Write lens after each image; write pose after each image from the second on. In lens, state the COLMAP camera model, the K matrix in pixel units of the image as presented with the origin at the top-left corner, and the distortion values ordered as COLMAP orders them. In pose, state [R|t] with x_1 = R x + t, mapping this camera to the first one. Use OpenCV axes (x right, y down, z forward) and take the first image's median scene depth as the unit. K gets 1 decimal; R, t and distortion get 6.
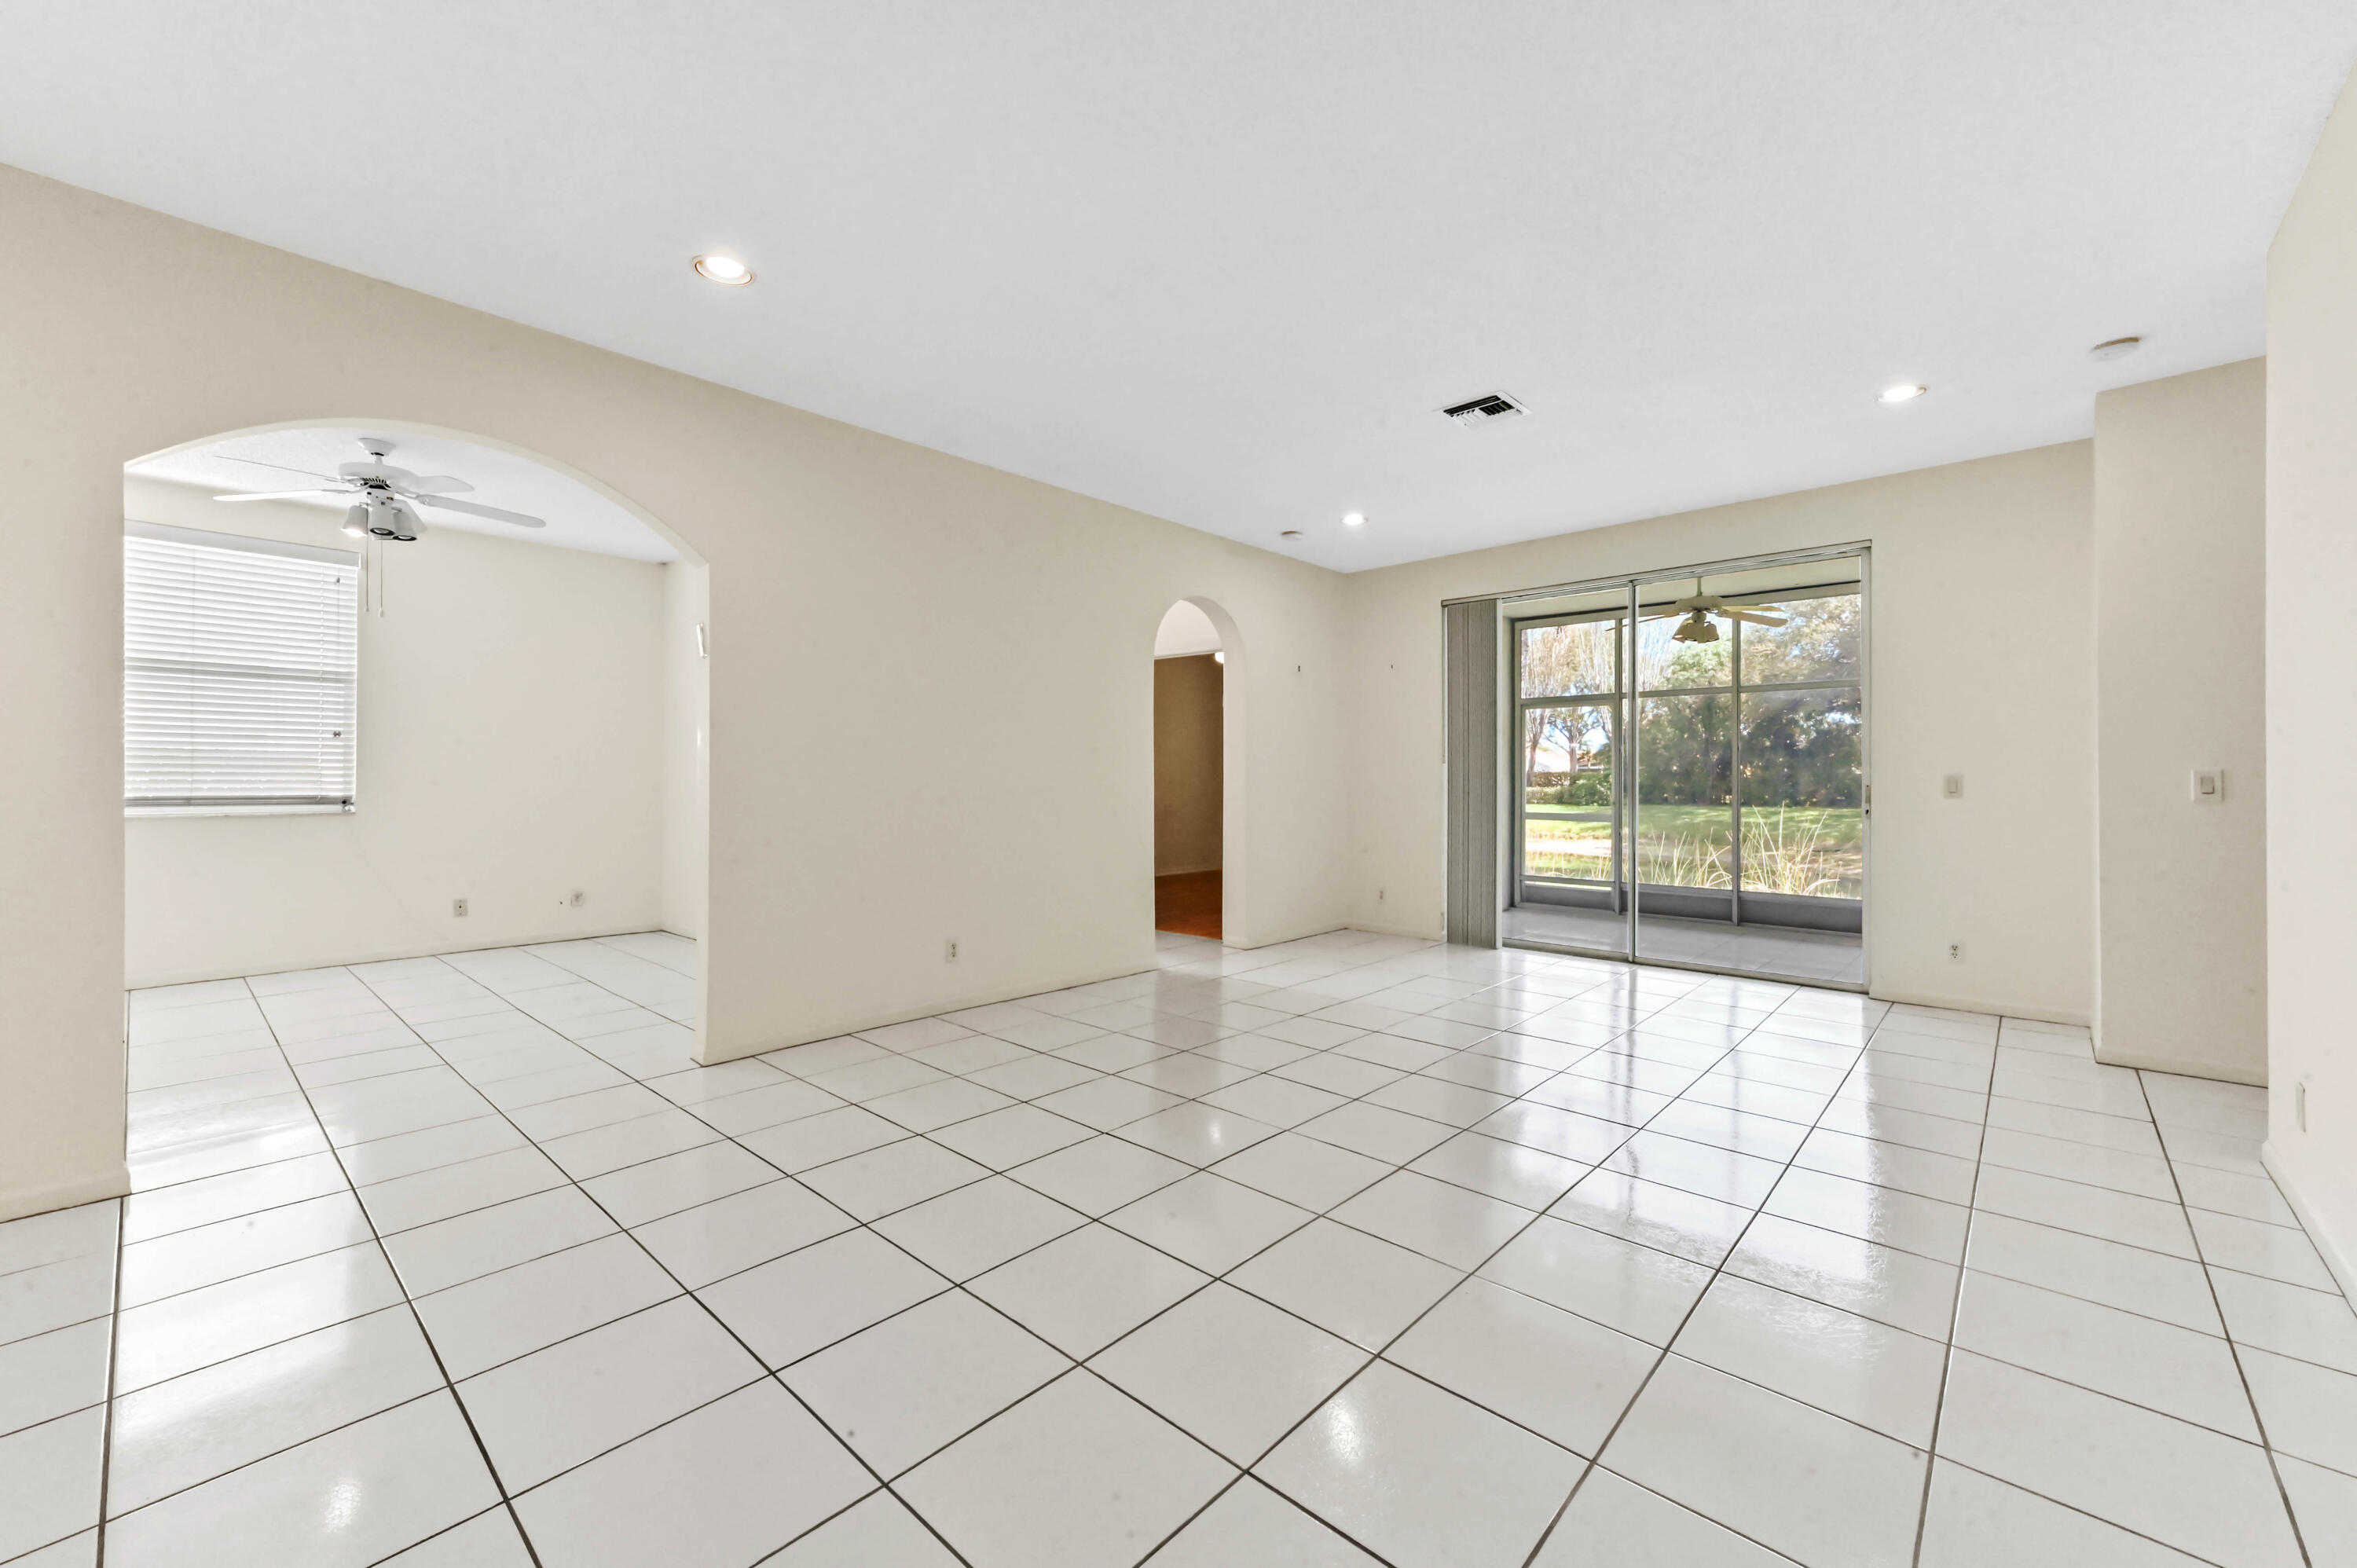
lens RADIAL K [[935.3, 0, 1159.2], [0, 935.3, 775.3], [0, 0, 1]] dist [0.017186, 0.000402]
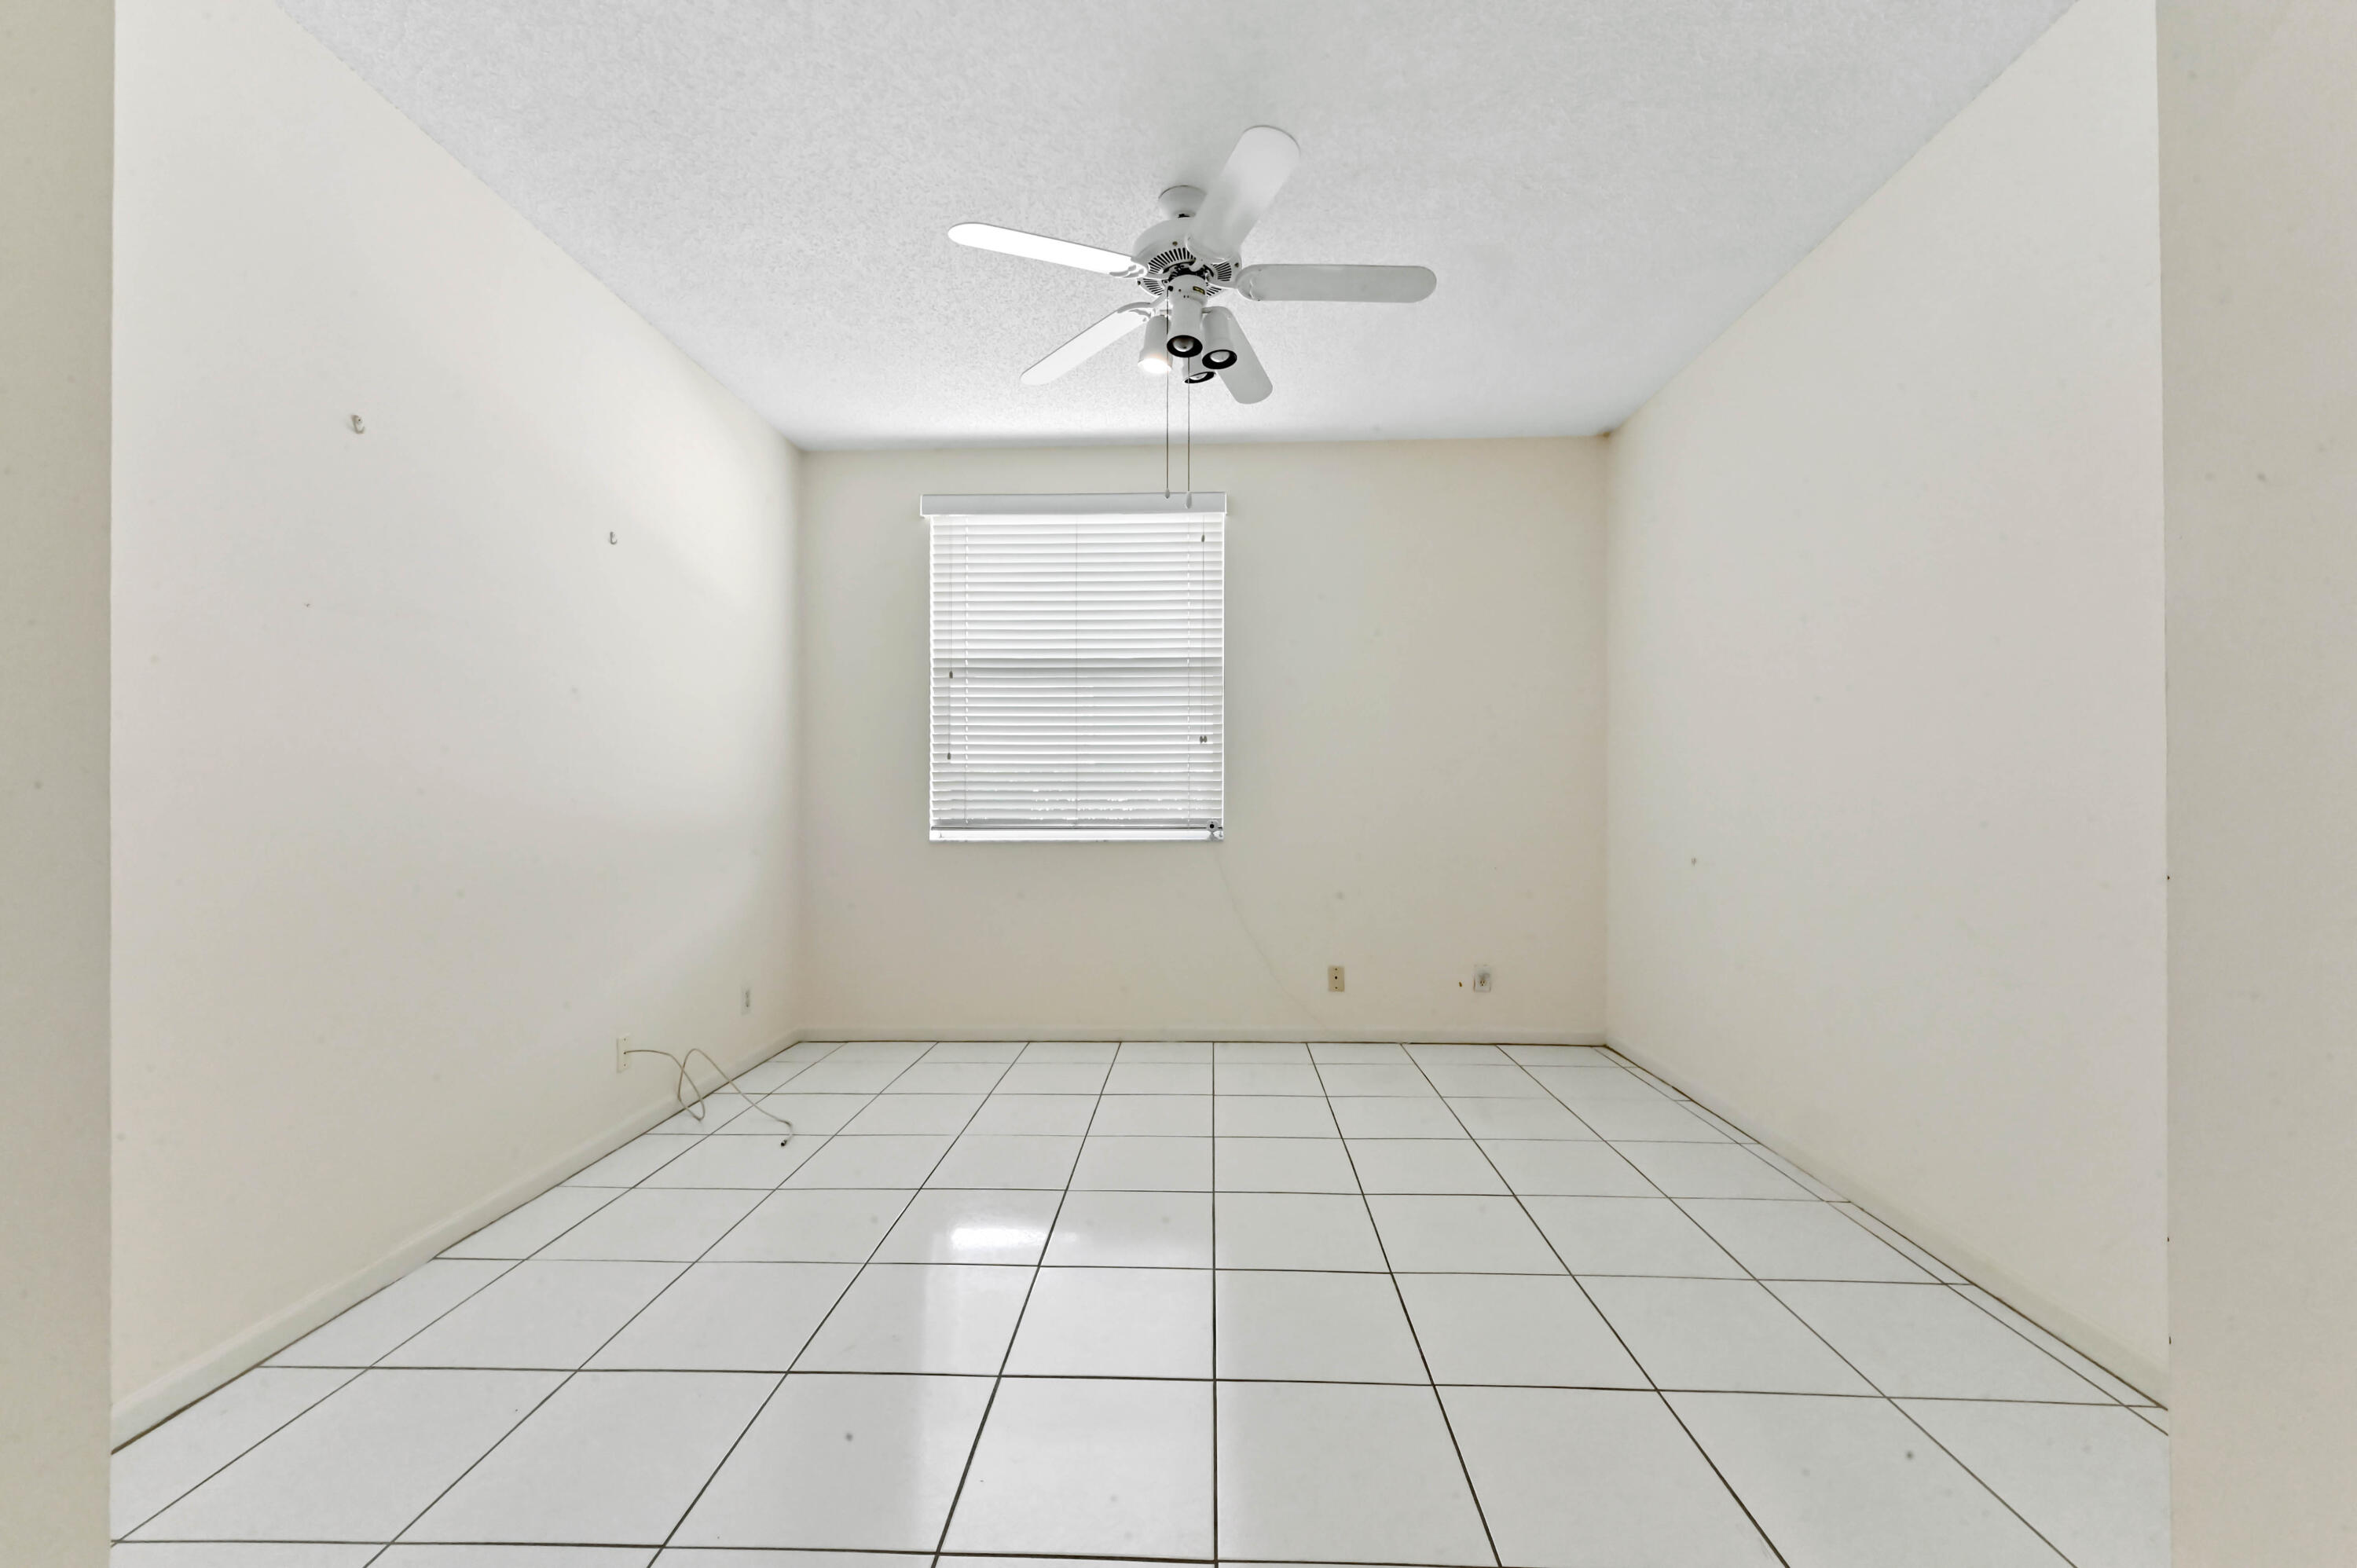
lens RADIAL K [[935.3, 0, 1161.9], [0, 935.3, 779.1], [0, 0, 1]] dist [0.017186, 0.000402]
pose [[0.667100, 0.002796, -0.744963, -0.321193], [0.015728, 0.999717, 0.017836, -0.024682], [0.744802, -0.023615, 0.666867, 0.461896]]
